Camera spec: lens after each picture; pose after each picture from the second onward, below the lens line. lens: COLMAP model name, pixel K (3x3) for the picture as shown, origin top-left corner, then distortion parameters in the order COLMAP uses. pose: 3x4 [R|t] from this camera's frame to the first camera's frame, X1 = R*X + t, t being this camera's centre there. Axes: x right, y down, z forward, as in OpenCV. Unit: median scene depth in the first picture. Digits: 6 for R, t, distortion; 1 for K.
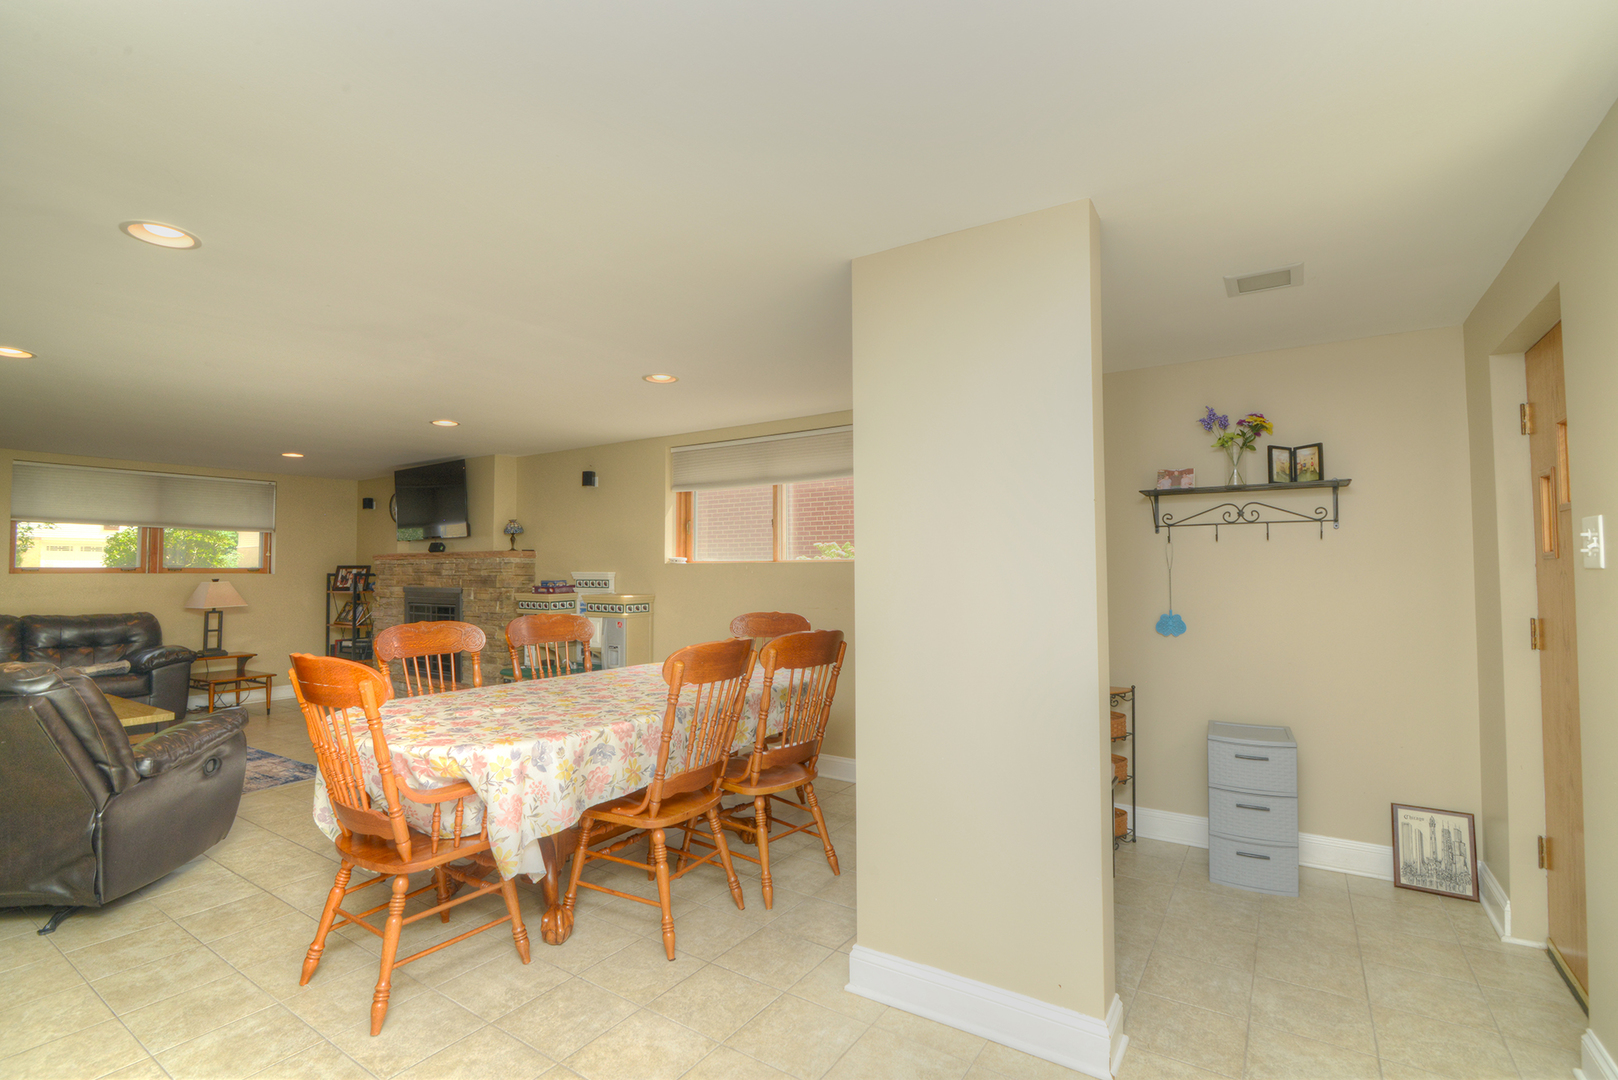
lens RADIAL K [[744.1, 0, 804.5], [0, 744.1, 539.4], [0, 0, 1]] dist [-0.020035, 0.000798]
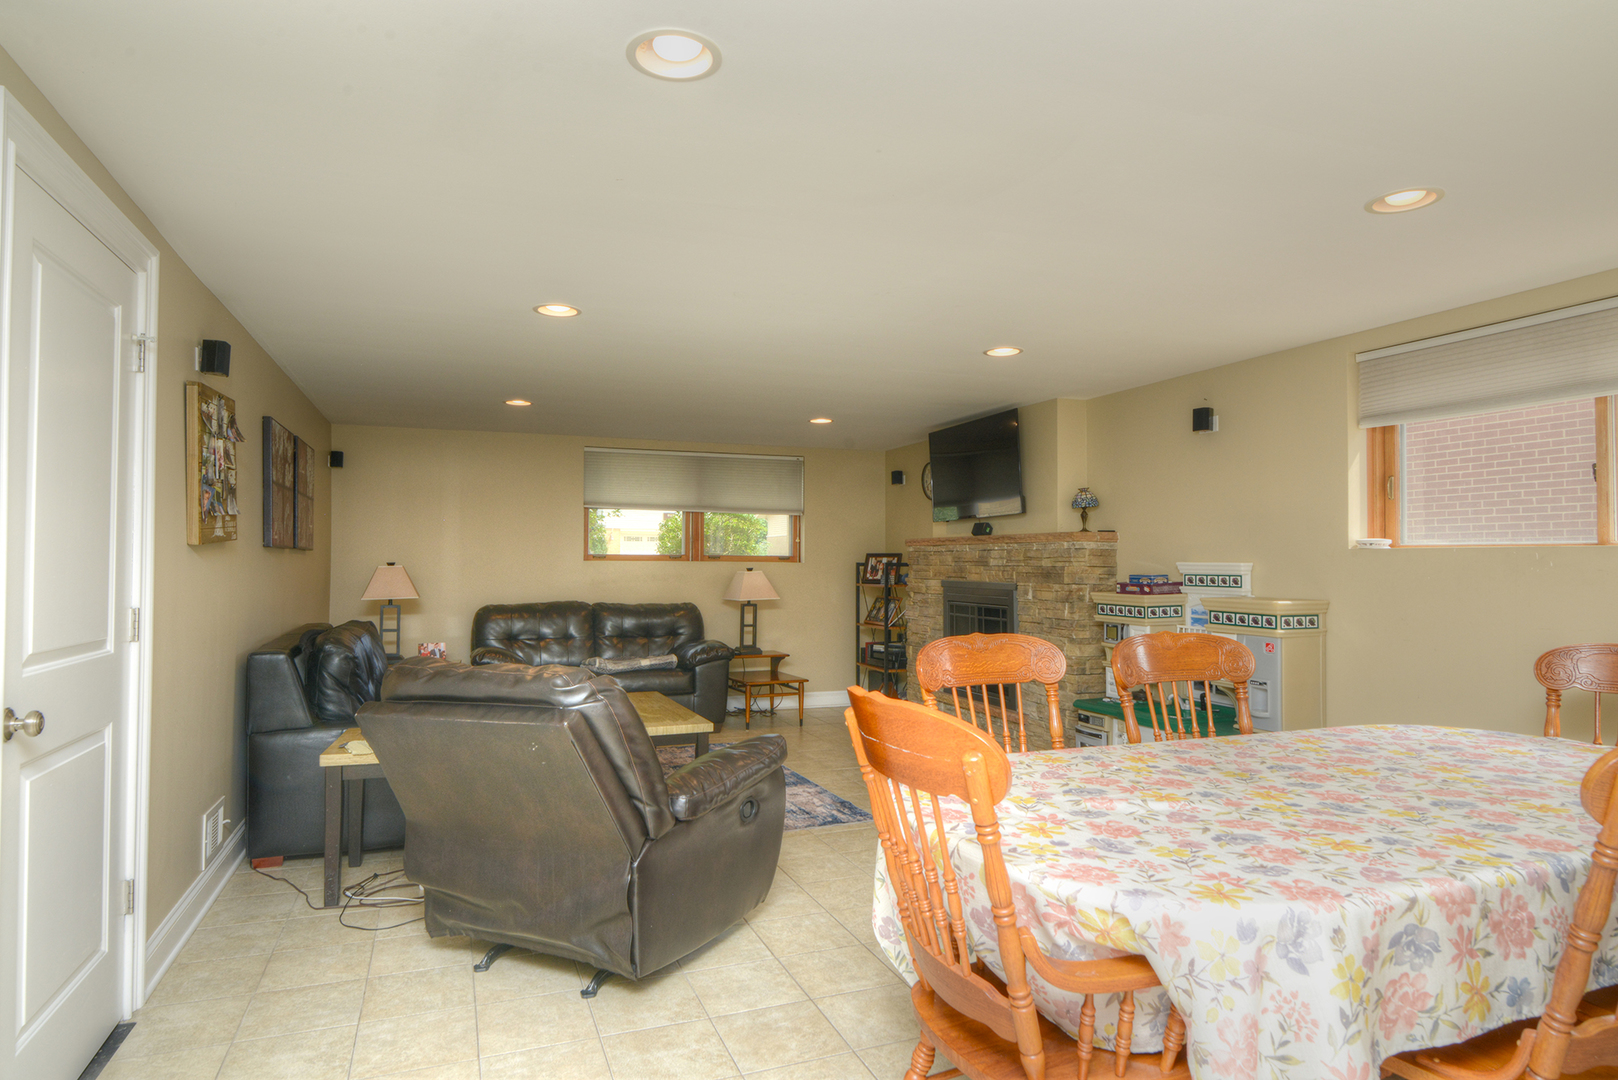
lens RADIAL K [[932.4, 0, 807.7], [0, 932.4, 540.2], [0, 0, 1]] dist [-0.011273, 0.000003]
pose [[0.817878, -0.006327, -0.575357, -0.105407], [0.016415, 0.999789, 0.012339, 0.008444], [0.575158, -0.019537, 0.817809, 0.131341]]
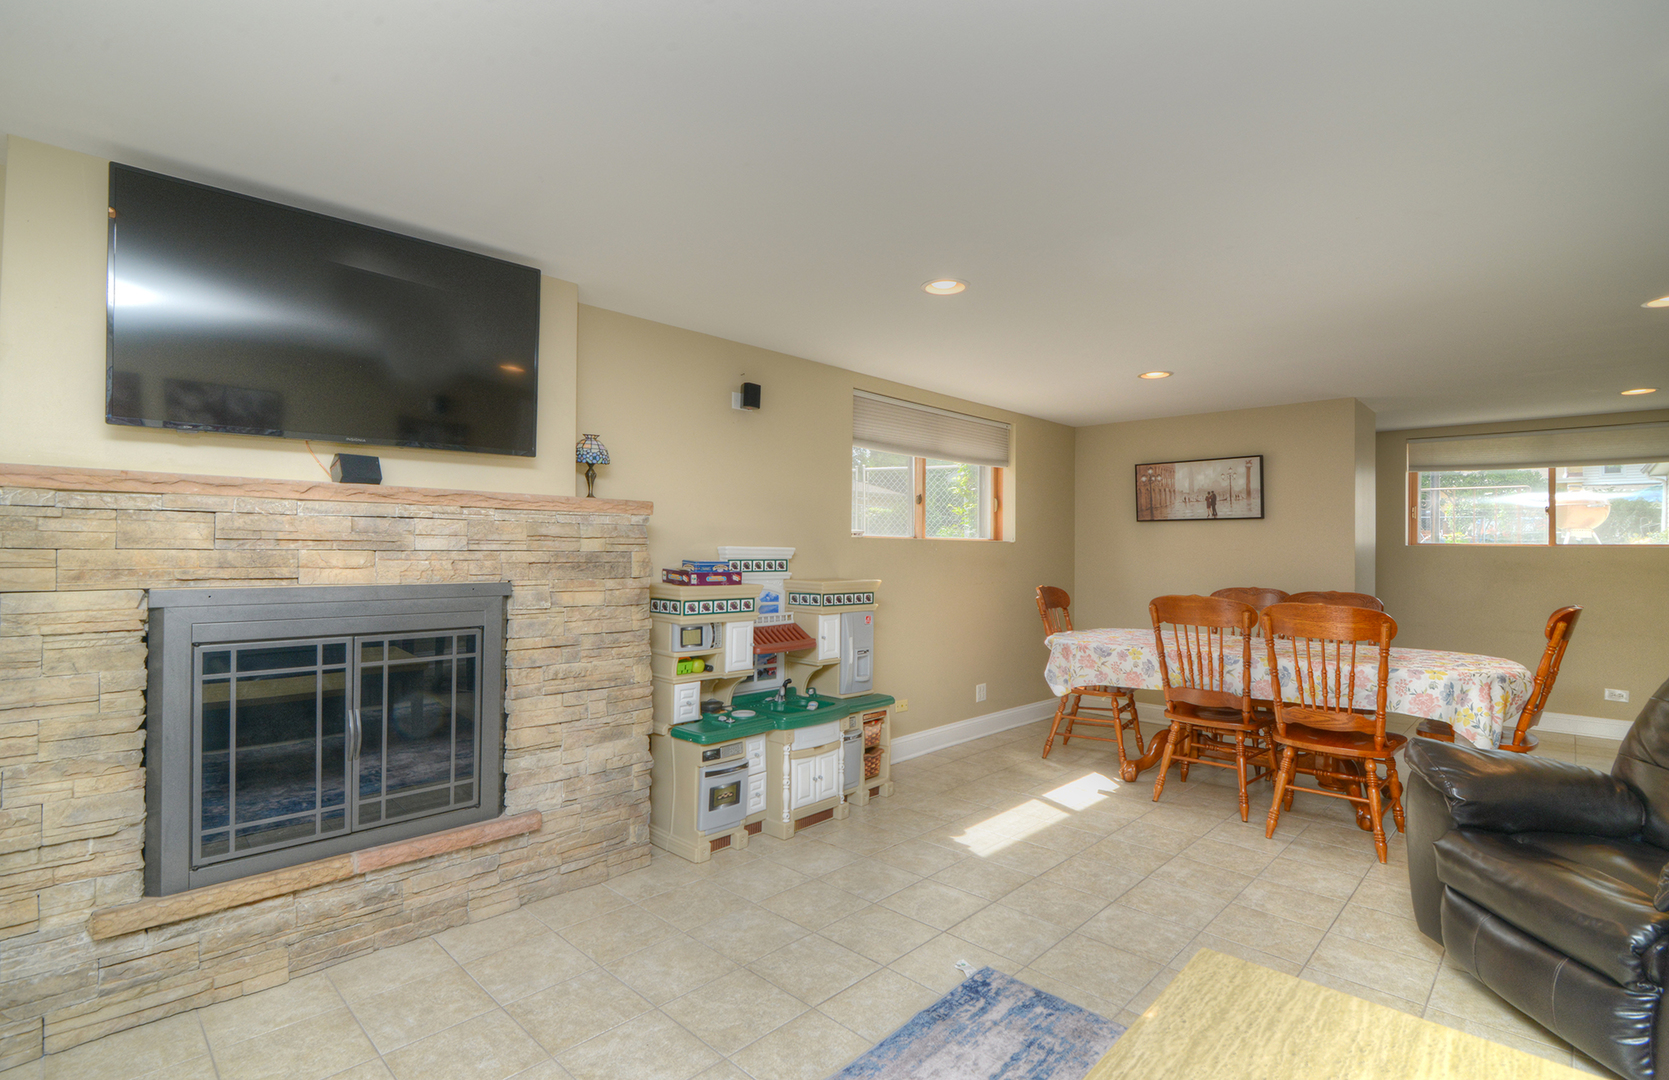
lens RADIAL K [[780.7, 0, 824.7], [0, 780.7, 538.6], [0, 0, 1]] dist [-0.019776, 0.001628]
pose [[0.189272, 0.020063, 0.981720, -0.914437], [-0.048614, 0.998757, -0.011038, 0.040963], [-0.980721, -0.045636, 0.190012, 0.810625]]
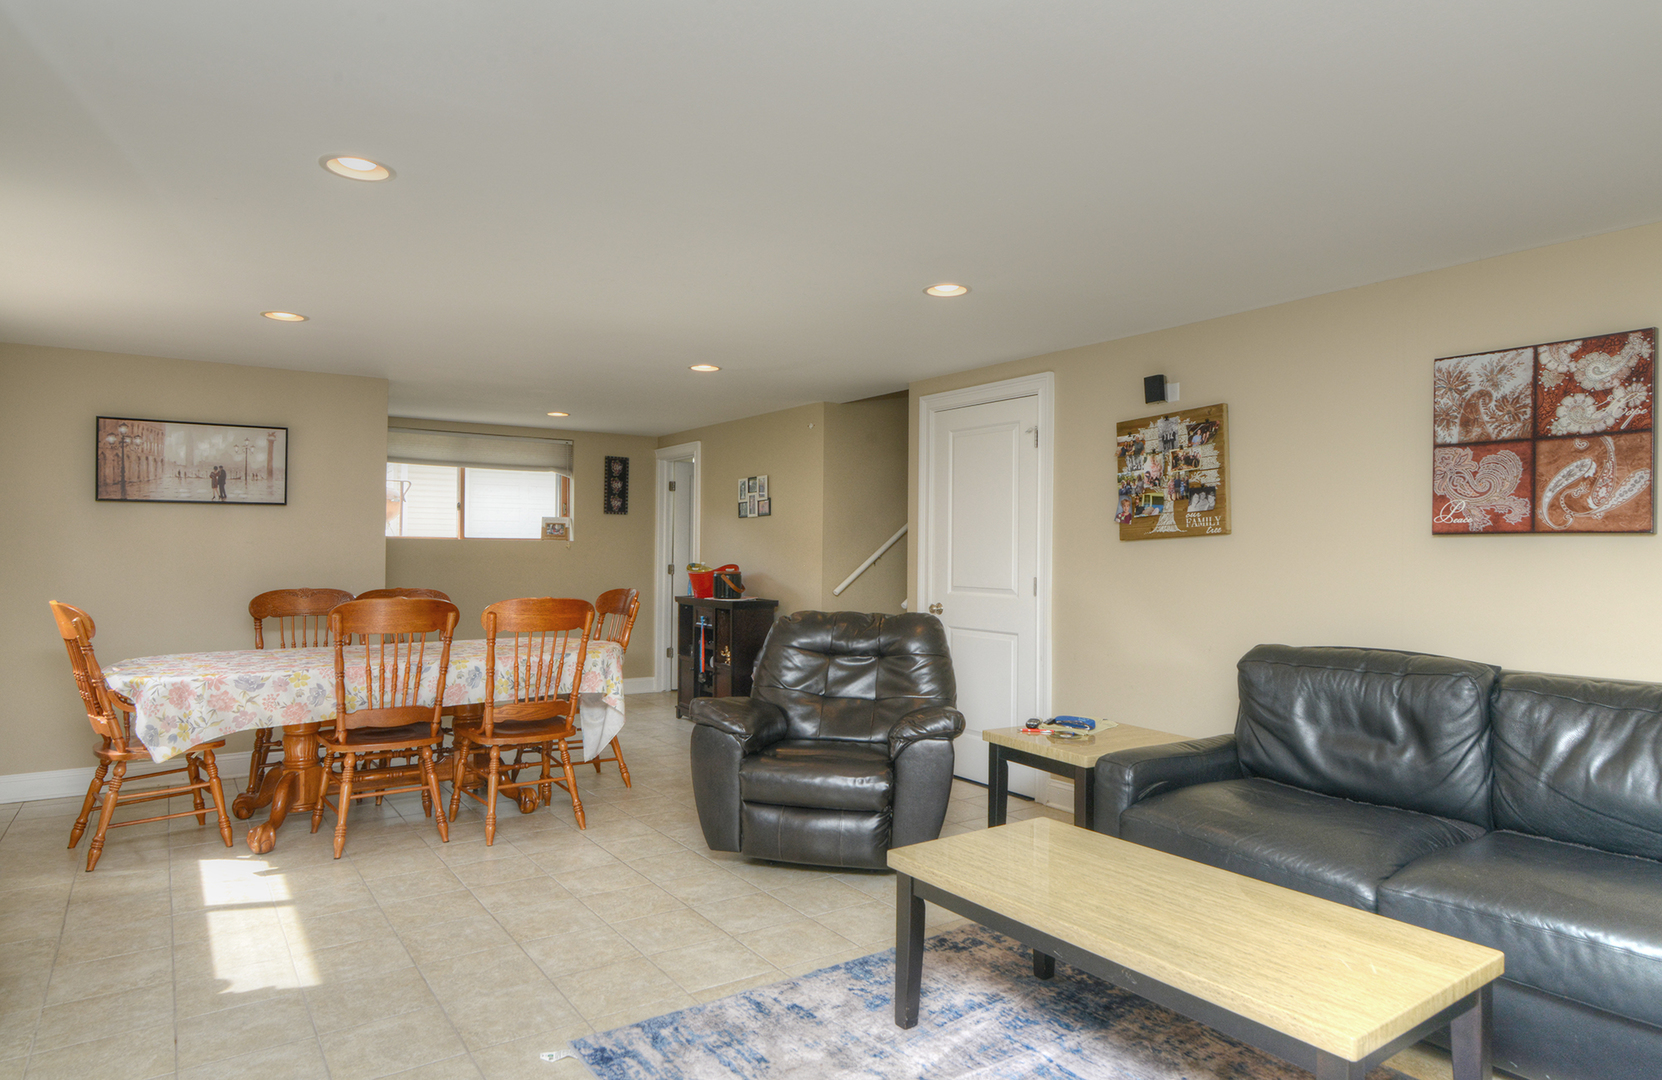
lens RADIAL K [[985.2, 0, 827.7], [0, 985.2, 544.2], [0, 0, 1]] dist [-0.015125, 0.003491]
pose [[-0.927268, 0.002425, 0.374391, -0.766882], [-0.015006, 0.998935, -0.043636, 0.053741], [-0.374098, -0.046080, -0.926244, 1.154726]]
